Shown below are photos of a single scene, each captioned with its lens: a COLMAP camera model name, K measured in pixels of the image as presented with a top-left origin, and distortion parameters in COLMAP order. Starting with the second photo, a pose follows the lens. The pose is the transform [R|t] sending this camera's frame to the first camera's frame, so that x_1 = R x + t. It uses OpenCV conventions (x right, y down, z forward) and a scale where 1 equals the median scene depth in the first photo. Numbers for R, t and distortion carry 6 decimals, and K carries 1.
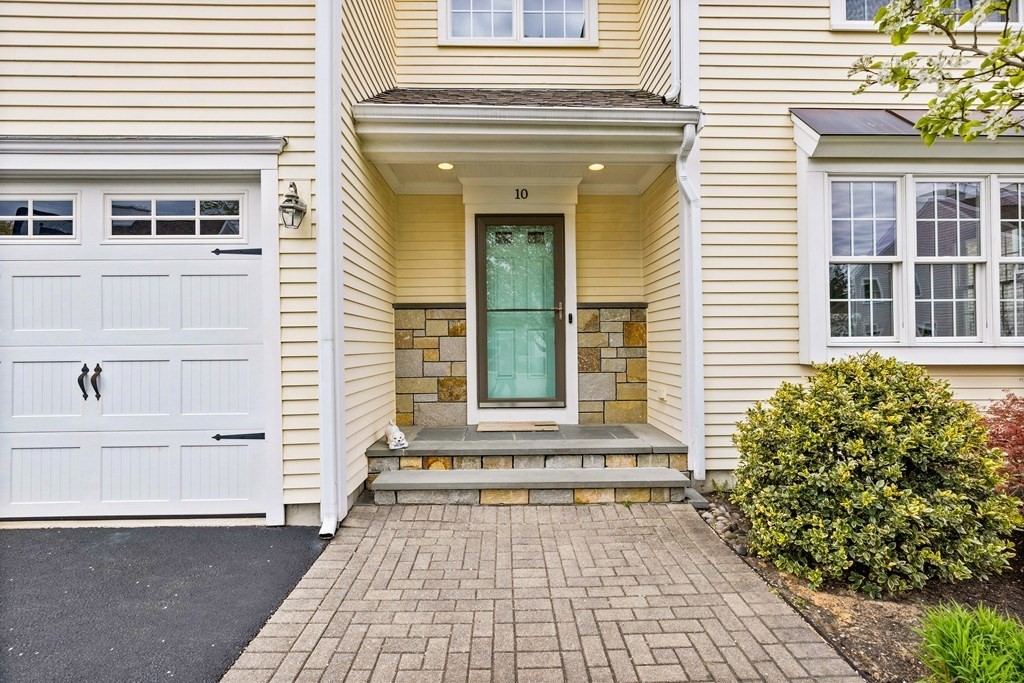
lens RADIAL K [[468.1, 0, 510.5], [0, 468.1, 341.4], [0, 0, 1]] dist [-0.001616, 0.000232]
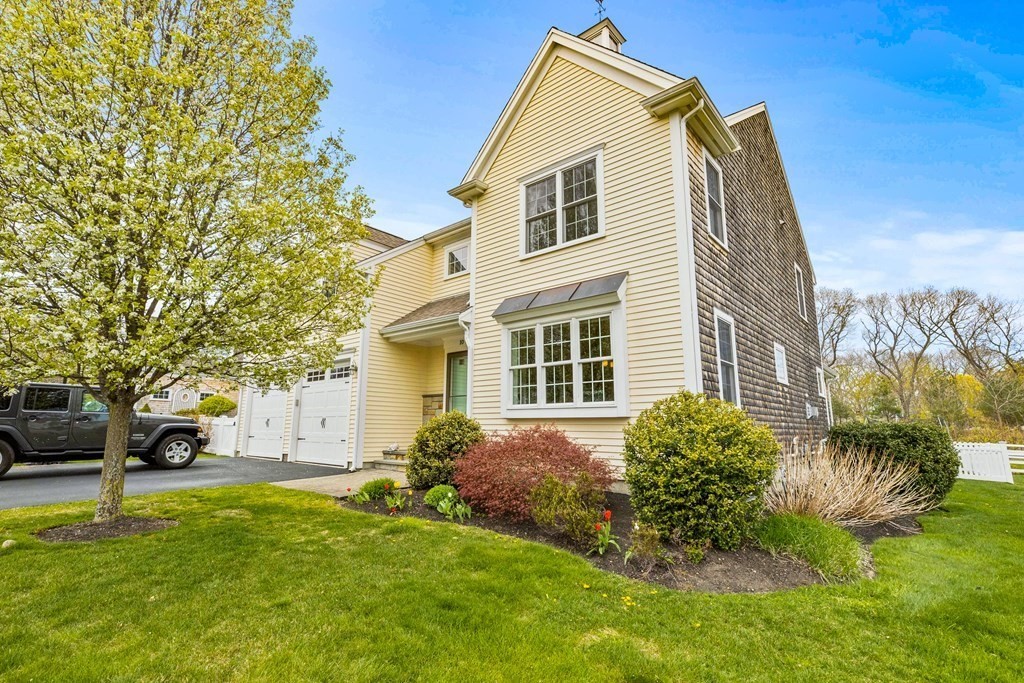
lens RADIAL K [[468.1, 0, 514.9], [0, 468.1, 342.3], [0, 0, 1]] dist [-0.001616, 0.000232]
pose [[0.750240, -0.112273, -0.651563, 2.066786], [-0.002142, 0.985059, -0.172205, 0.076878], [0.661162, 0.130591, 0.738790, -0.566964]]
